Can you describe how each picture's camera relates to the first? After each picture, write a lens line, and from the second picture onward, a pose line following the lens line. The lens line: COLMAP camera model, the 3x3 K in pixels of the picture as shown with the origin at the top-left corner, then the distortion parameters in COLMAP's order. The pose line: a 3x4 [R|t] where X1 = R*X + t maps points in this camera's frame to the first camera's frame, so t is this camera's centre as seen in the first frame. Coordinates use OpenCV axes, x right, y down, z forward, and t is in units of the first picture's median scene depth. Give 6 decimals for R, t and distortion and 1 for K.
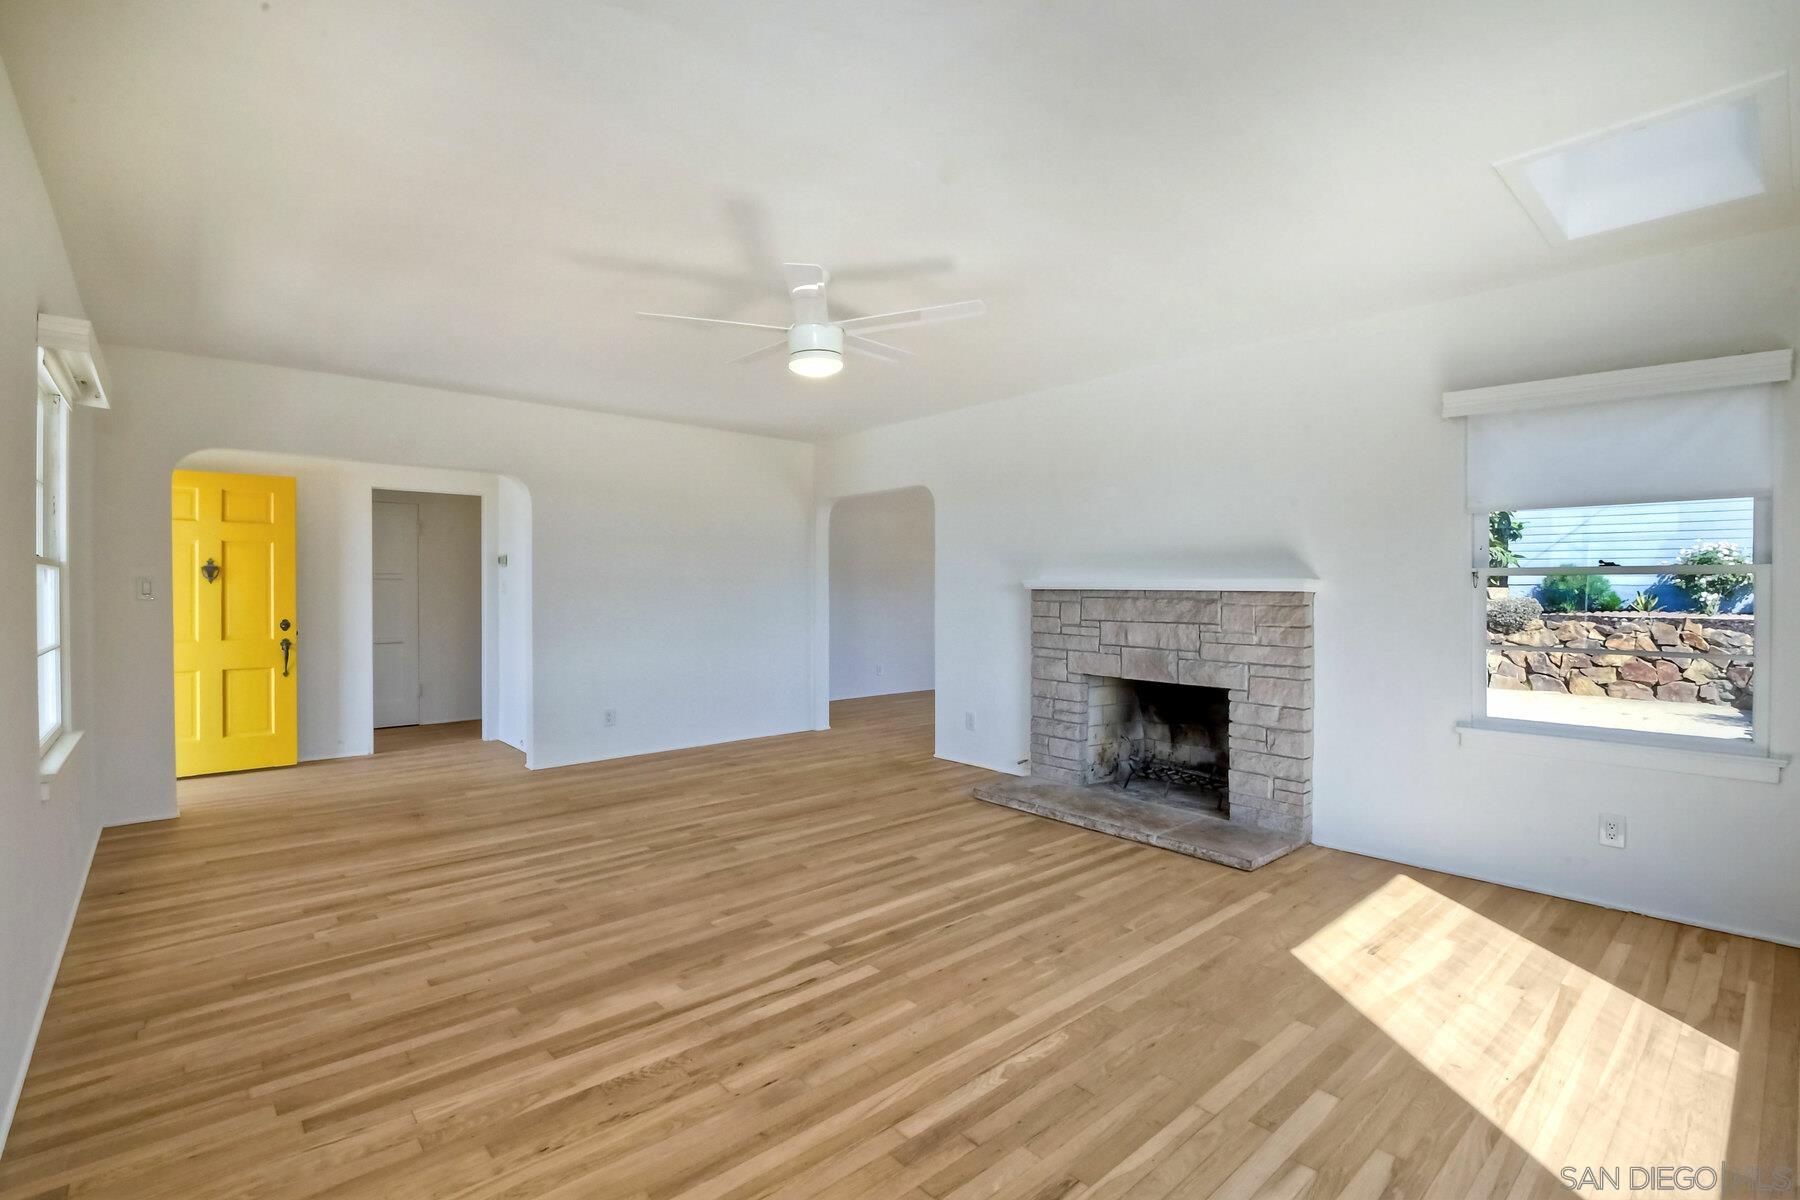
lens RADIAL K [[822.8, 0, 904.3], [0, 822.8, 586.9], [0, 0, 1]] dist [0.001574, -0.013894]
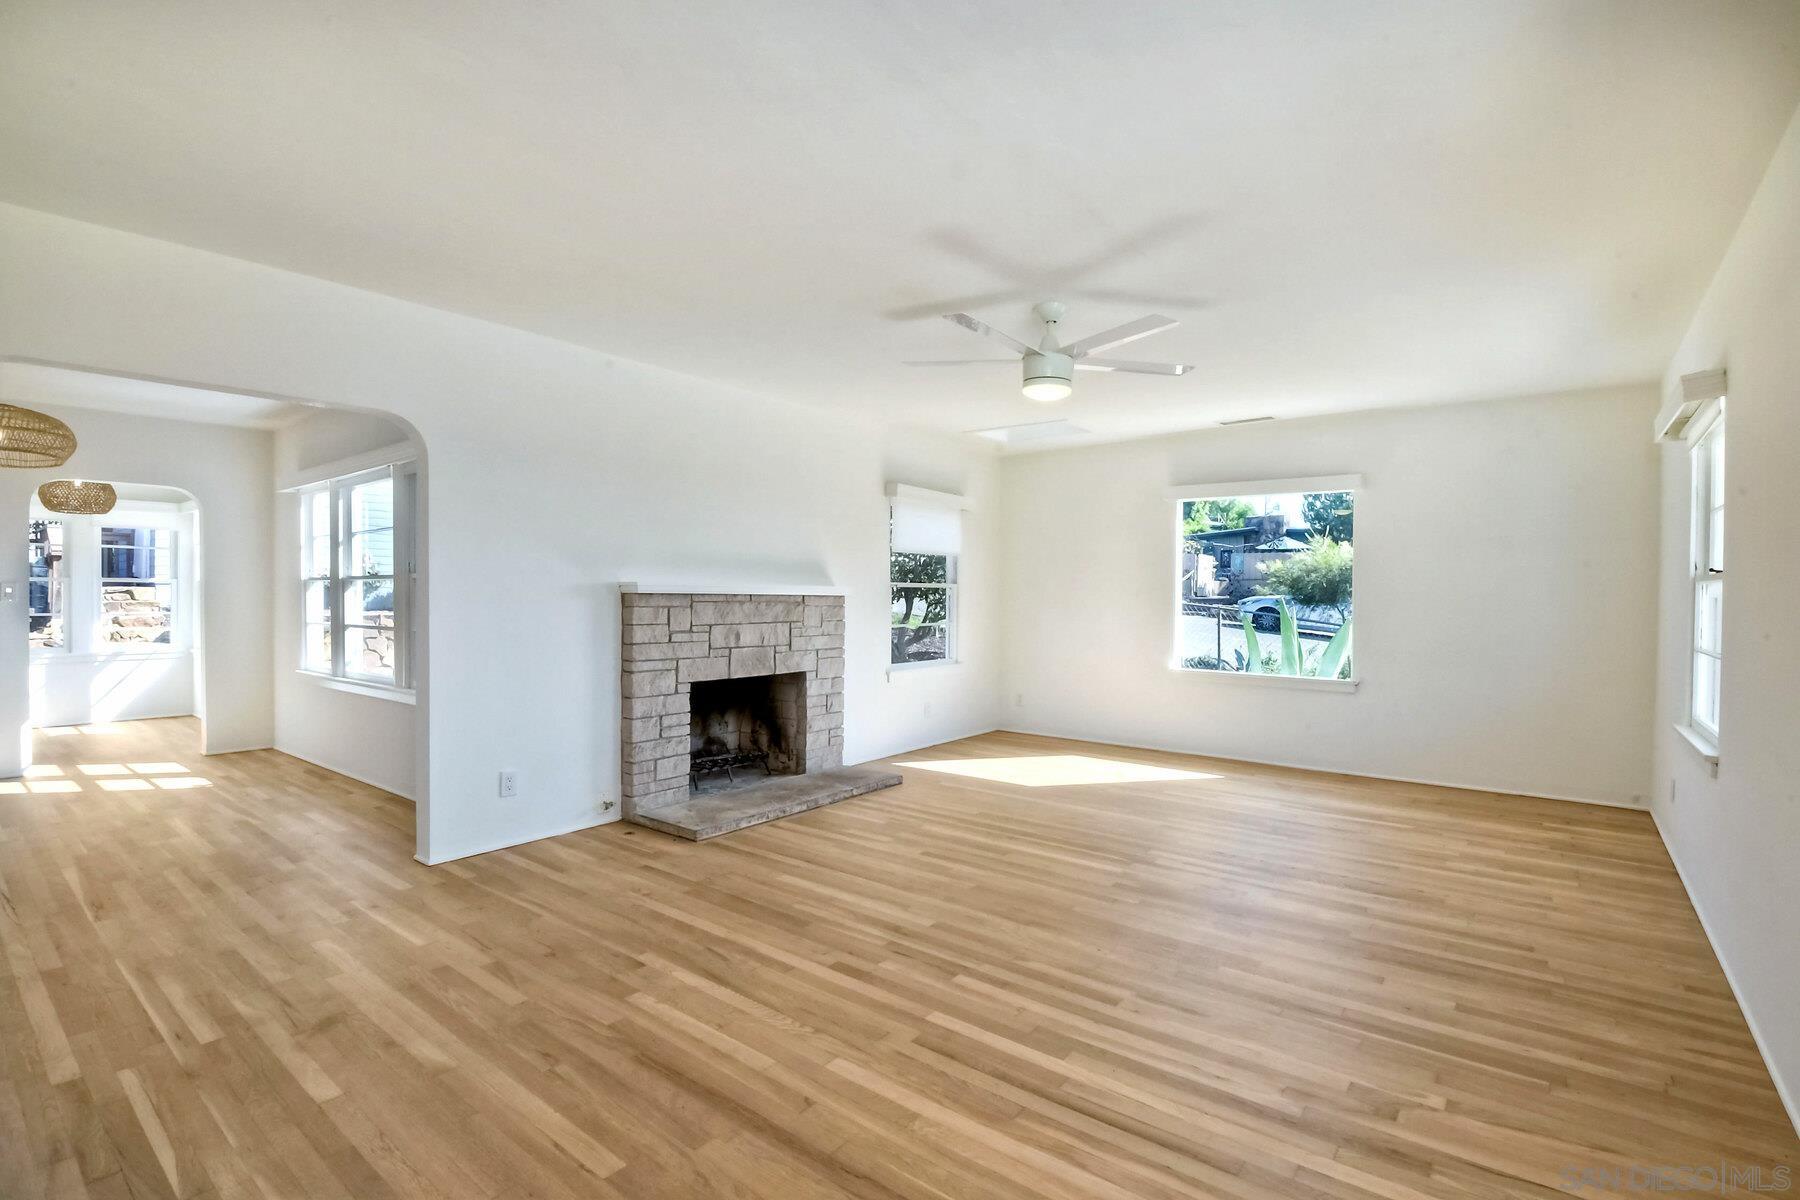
lens RADIAL K [[813.3, 0, 921.4], [0, 813.3, 594.0], [0, 0, 1]] dist [0.018177, -0.026994]
pose [[-0.183403, -0.002361, 0.983035, -0.937085], [-0.009191, 0.999958, 0.000687, 0.000664], [-0.982995, -0.008909, -0.183417, 1.117299]]
